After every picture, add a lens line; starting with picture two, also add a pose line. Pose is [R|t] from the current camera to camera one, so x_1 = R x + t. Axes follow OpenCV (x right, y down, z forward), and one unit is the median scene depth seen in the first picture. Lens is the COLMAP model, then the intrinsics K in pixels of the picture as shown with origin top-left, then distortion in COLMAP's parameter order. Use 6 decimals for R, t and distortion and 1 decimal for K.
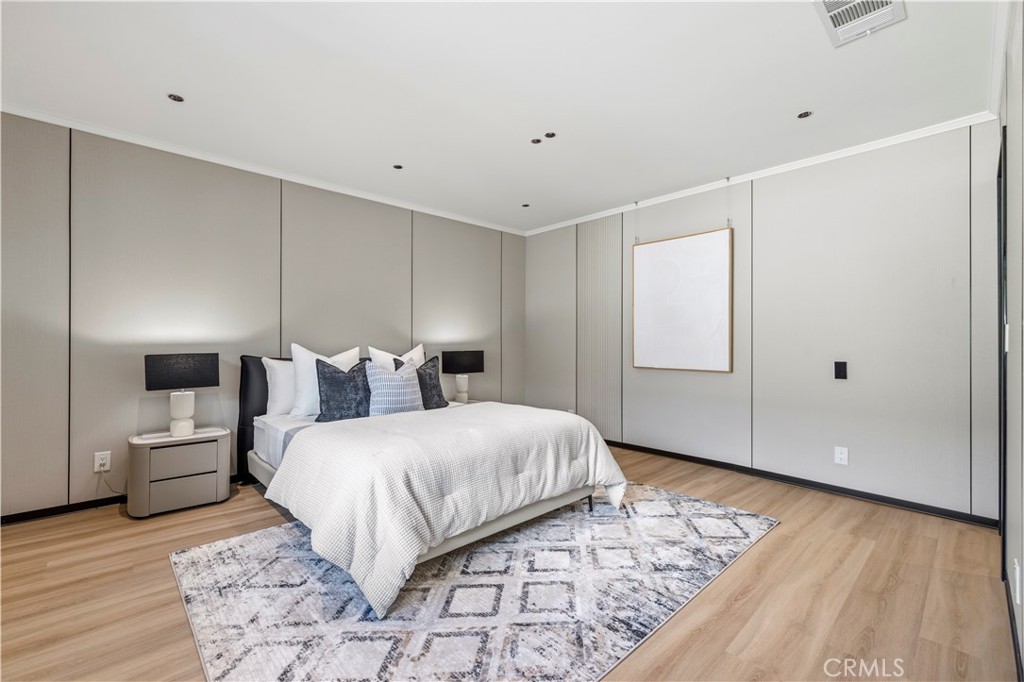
lens RADIAL K [[432.3, 0, 506.0], [0, 432.3, 342.7], [0, 0, 1]] dist [0.008705, -0.001605]
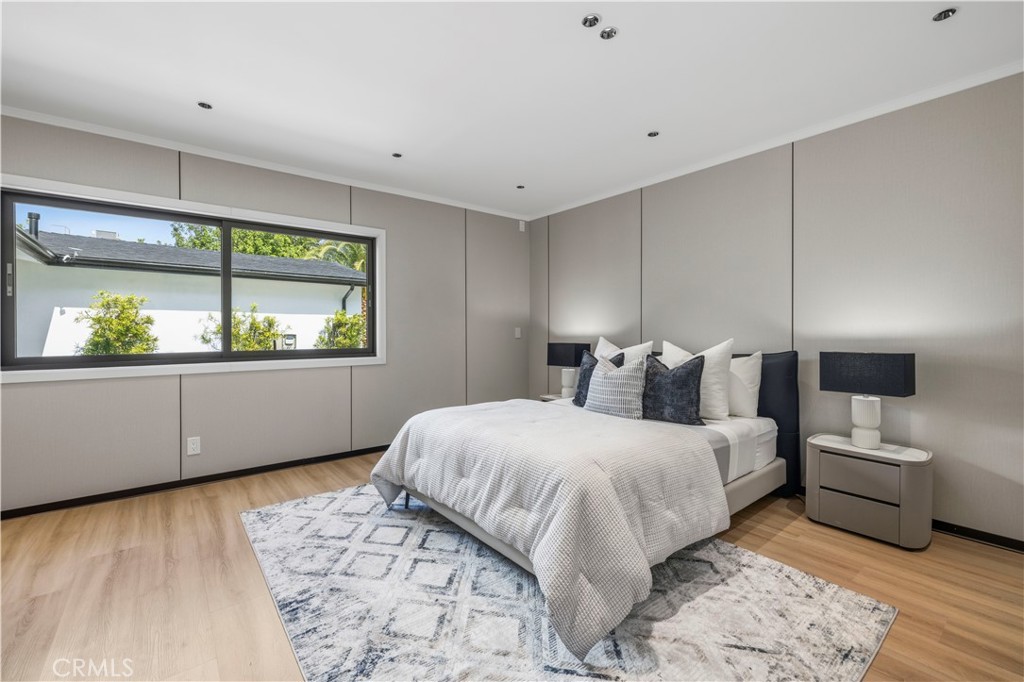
lens RADIAL K [[432.3, 0, 502.2], [0, 432.3, 329.9], [0, 0, 1]] dist [0.008705, -0.001605]
pose [[-0.076482, -0.006140, -0.997052, 0.802202], [0.000821, 0.999980, -0.006221, -0.010473], [0.997071, -0.001295, -0.076475, 0.960540]]
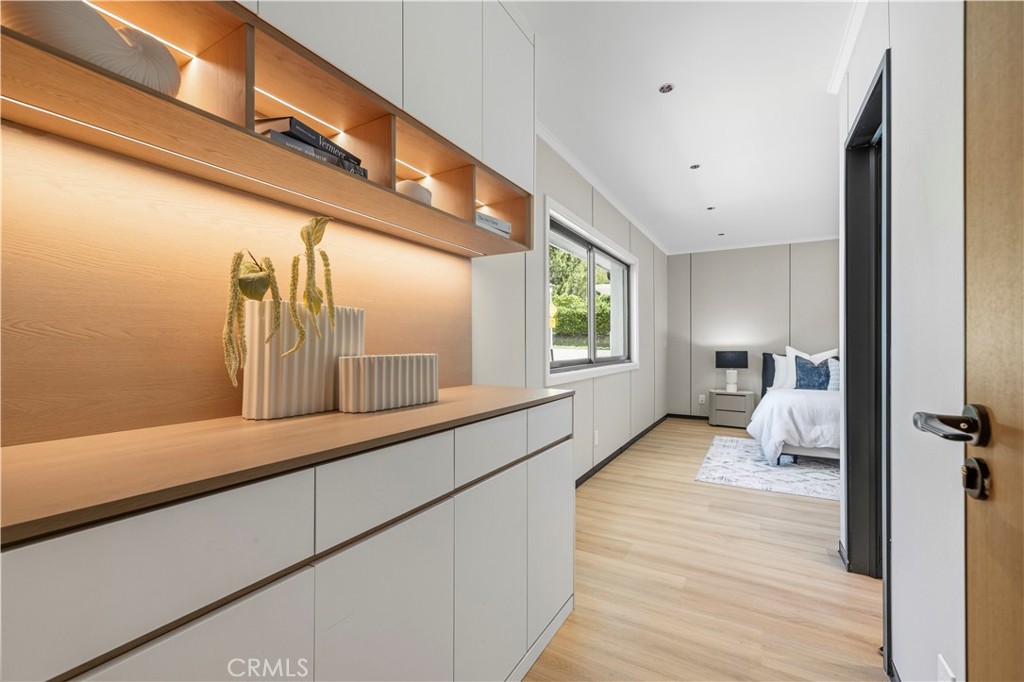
lens RADIAL K [[432.3, 0, 512.3], [0, 432.3, 341.6], [0, 0, 1]] dist [0.008705, -0.001605]
pose [[0.304825, -0.011093, -0.952344, 0.916666], [-0.000448, 0.999930, -0.011791, 0.006206], [0.952408, 0.004021, 0.304799, -0.617175]]
